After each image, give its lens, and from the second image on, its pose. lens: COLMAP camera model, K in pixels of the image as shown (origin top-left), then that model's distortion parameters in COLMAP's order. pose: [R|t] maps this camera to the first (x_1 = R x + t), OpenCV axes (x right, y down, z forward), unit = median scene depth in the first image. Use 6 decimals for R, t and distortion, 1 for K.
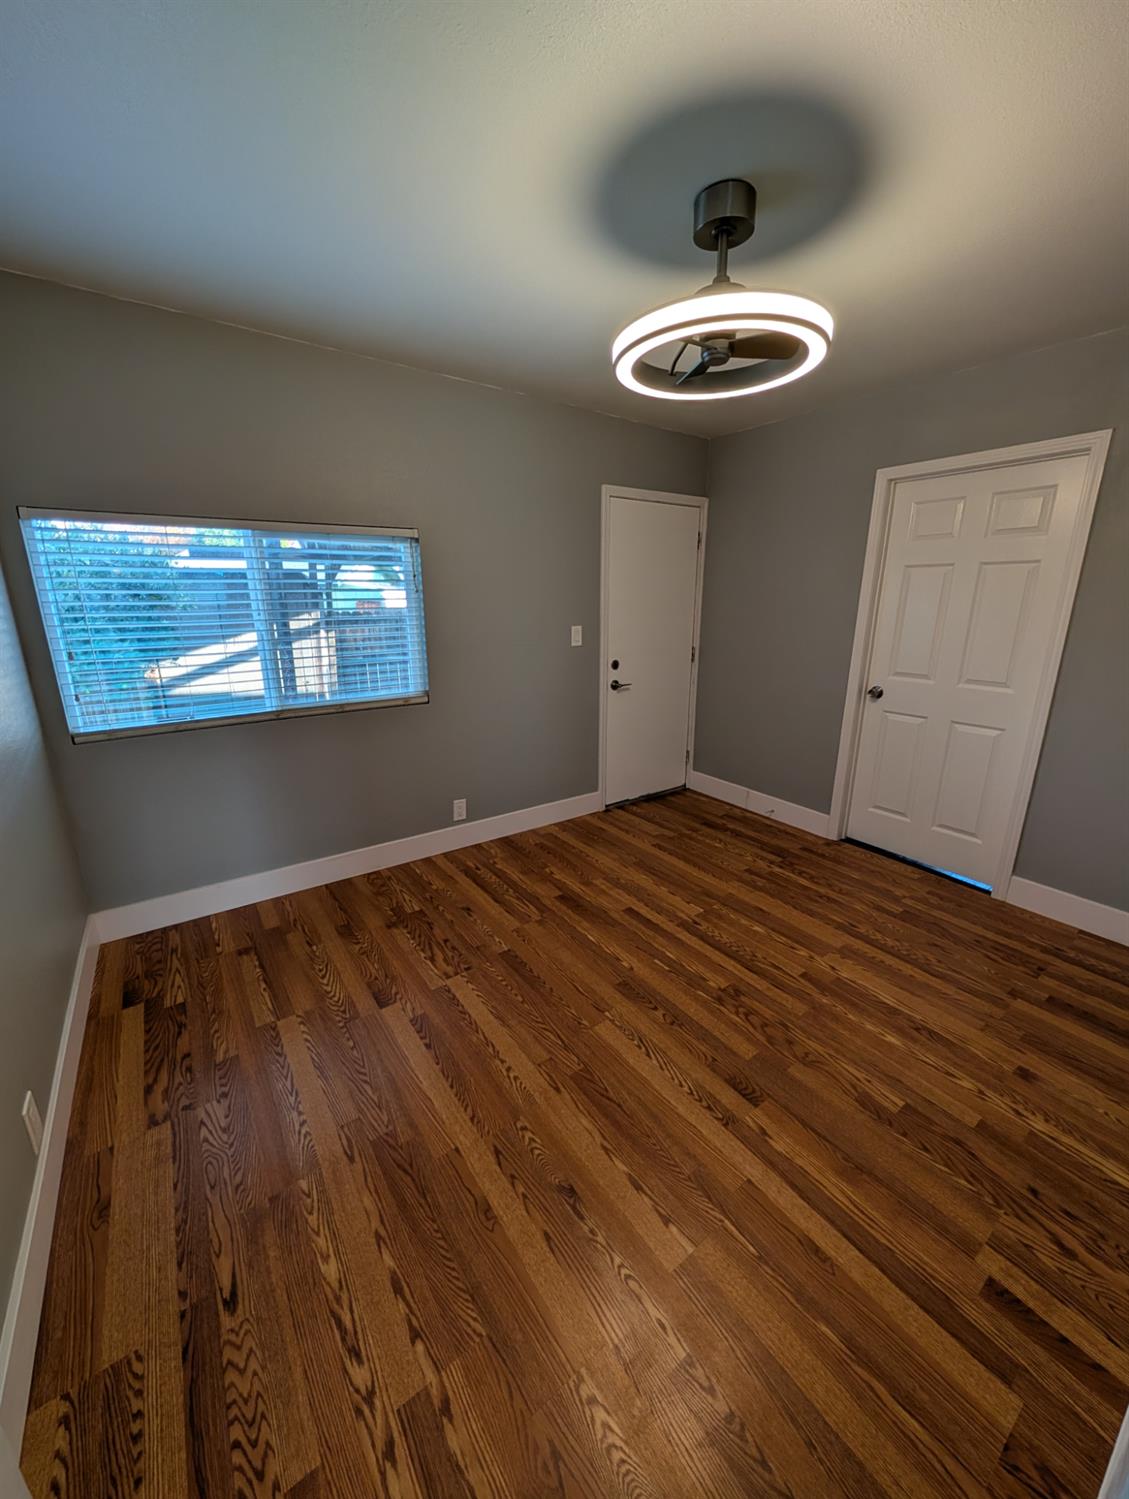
lens RADIAL K [[566.3, 0, 563.2], [0, 566.3, 746.9], [0, 0, 1]] dist [-0.000829, 0.000542]
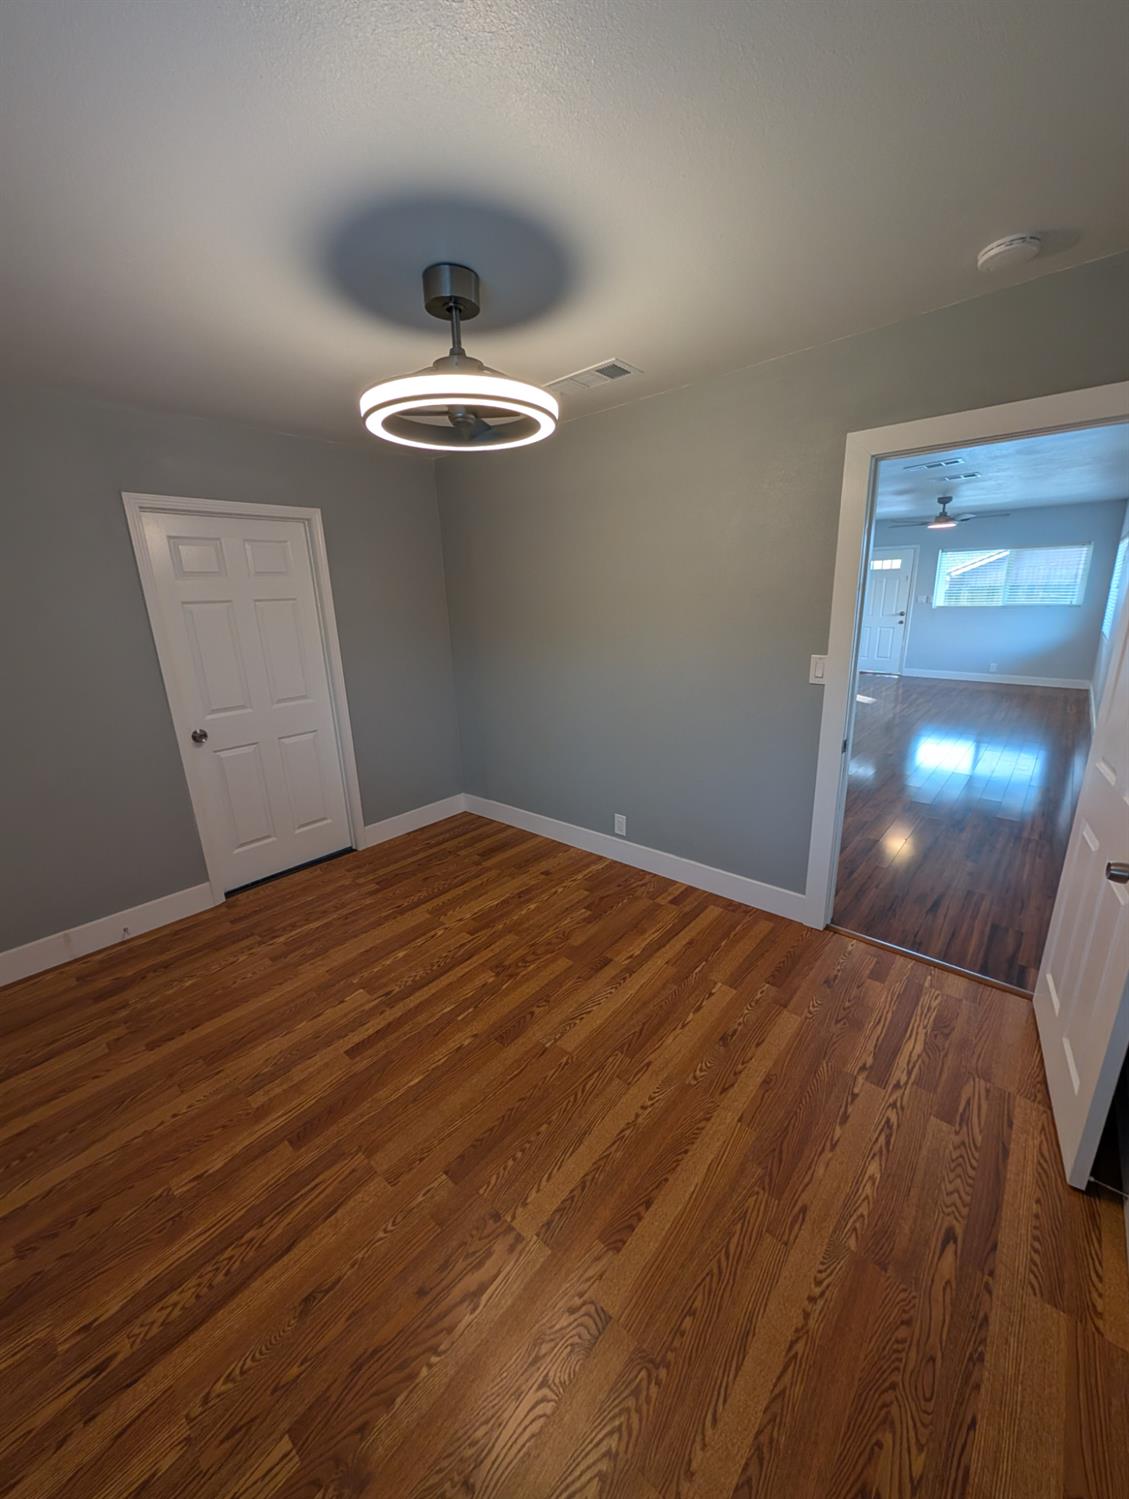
lens RADIAL K [[566.3, 0, 563.2], [0, 566.3, 746.9], [0, 0, 1]] dist [-0.000829, 0.000542]
pose [[-0.230459, -0.245783, 0.941530, -0.667646], [0.285377, 0.907959, 0.306871, -0.279783], [-0.930295, 0.339413, -0.139106, 0.832115]]
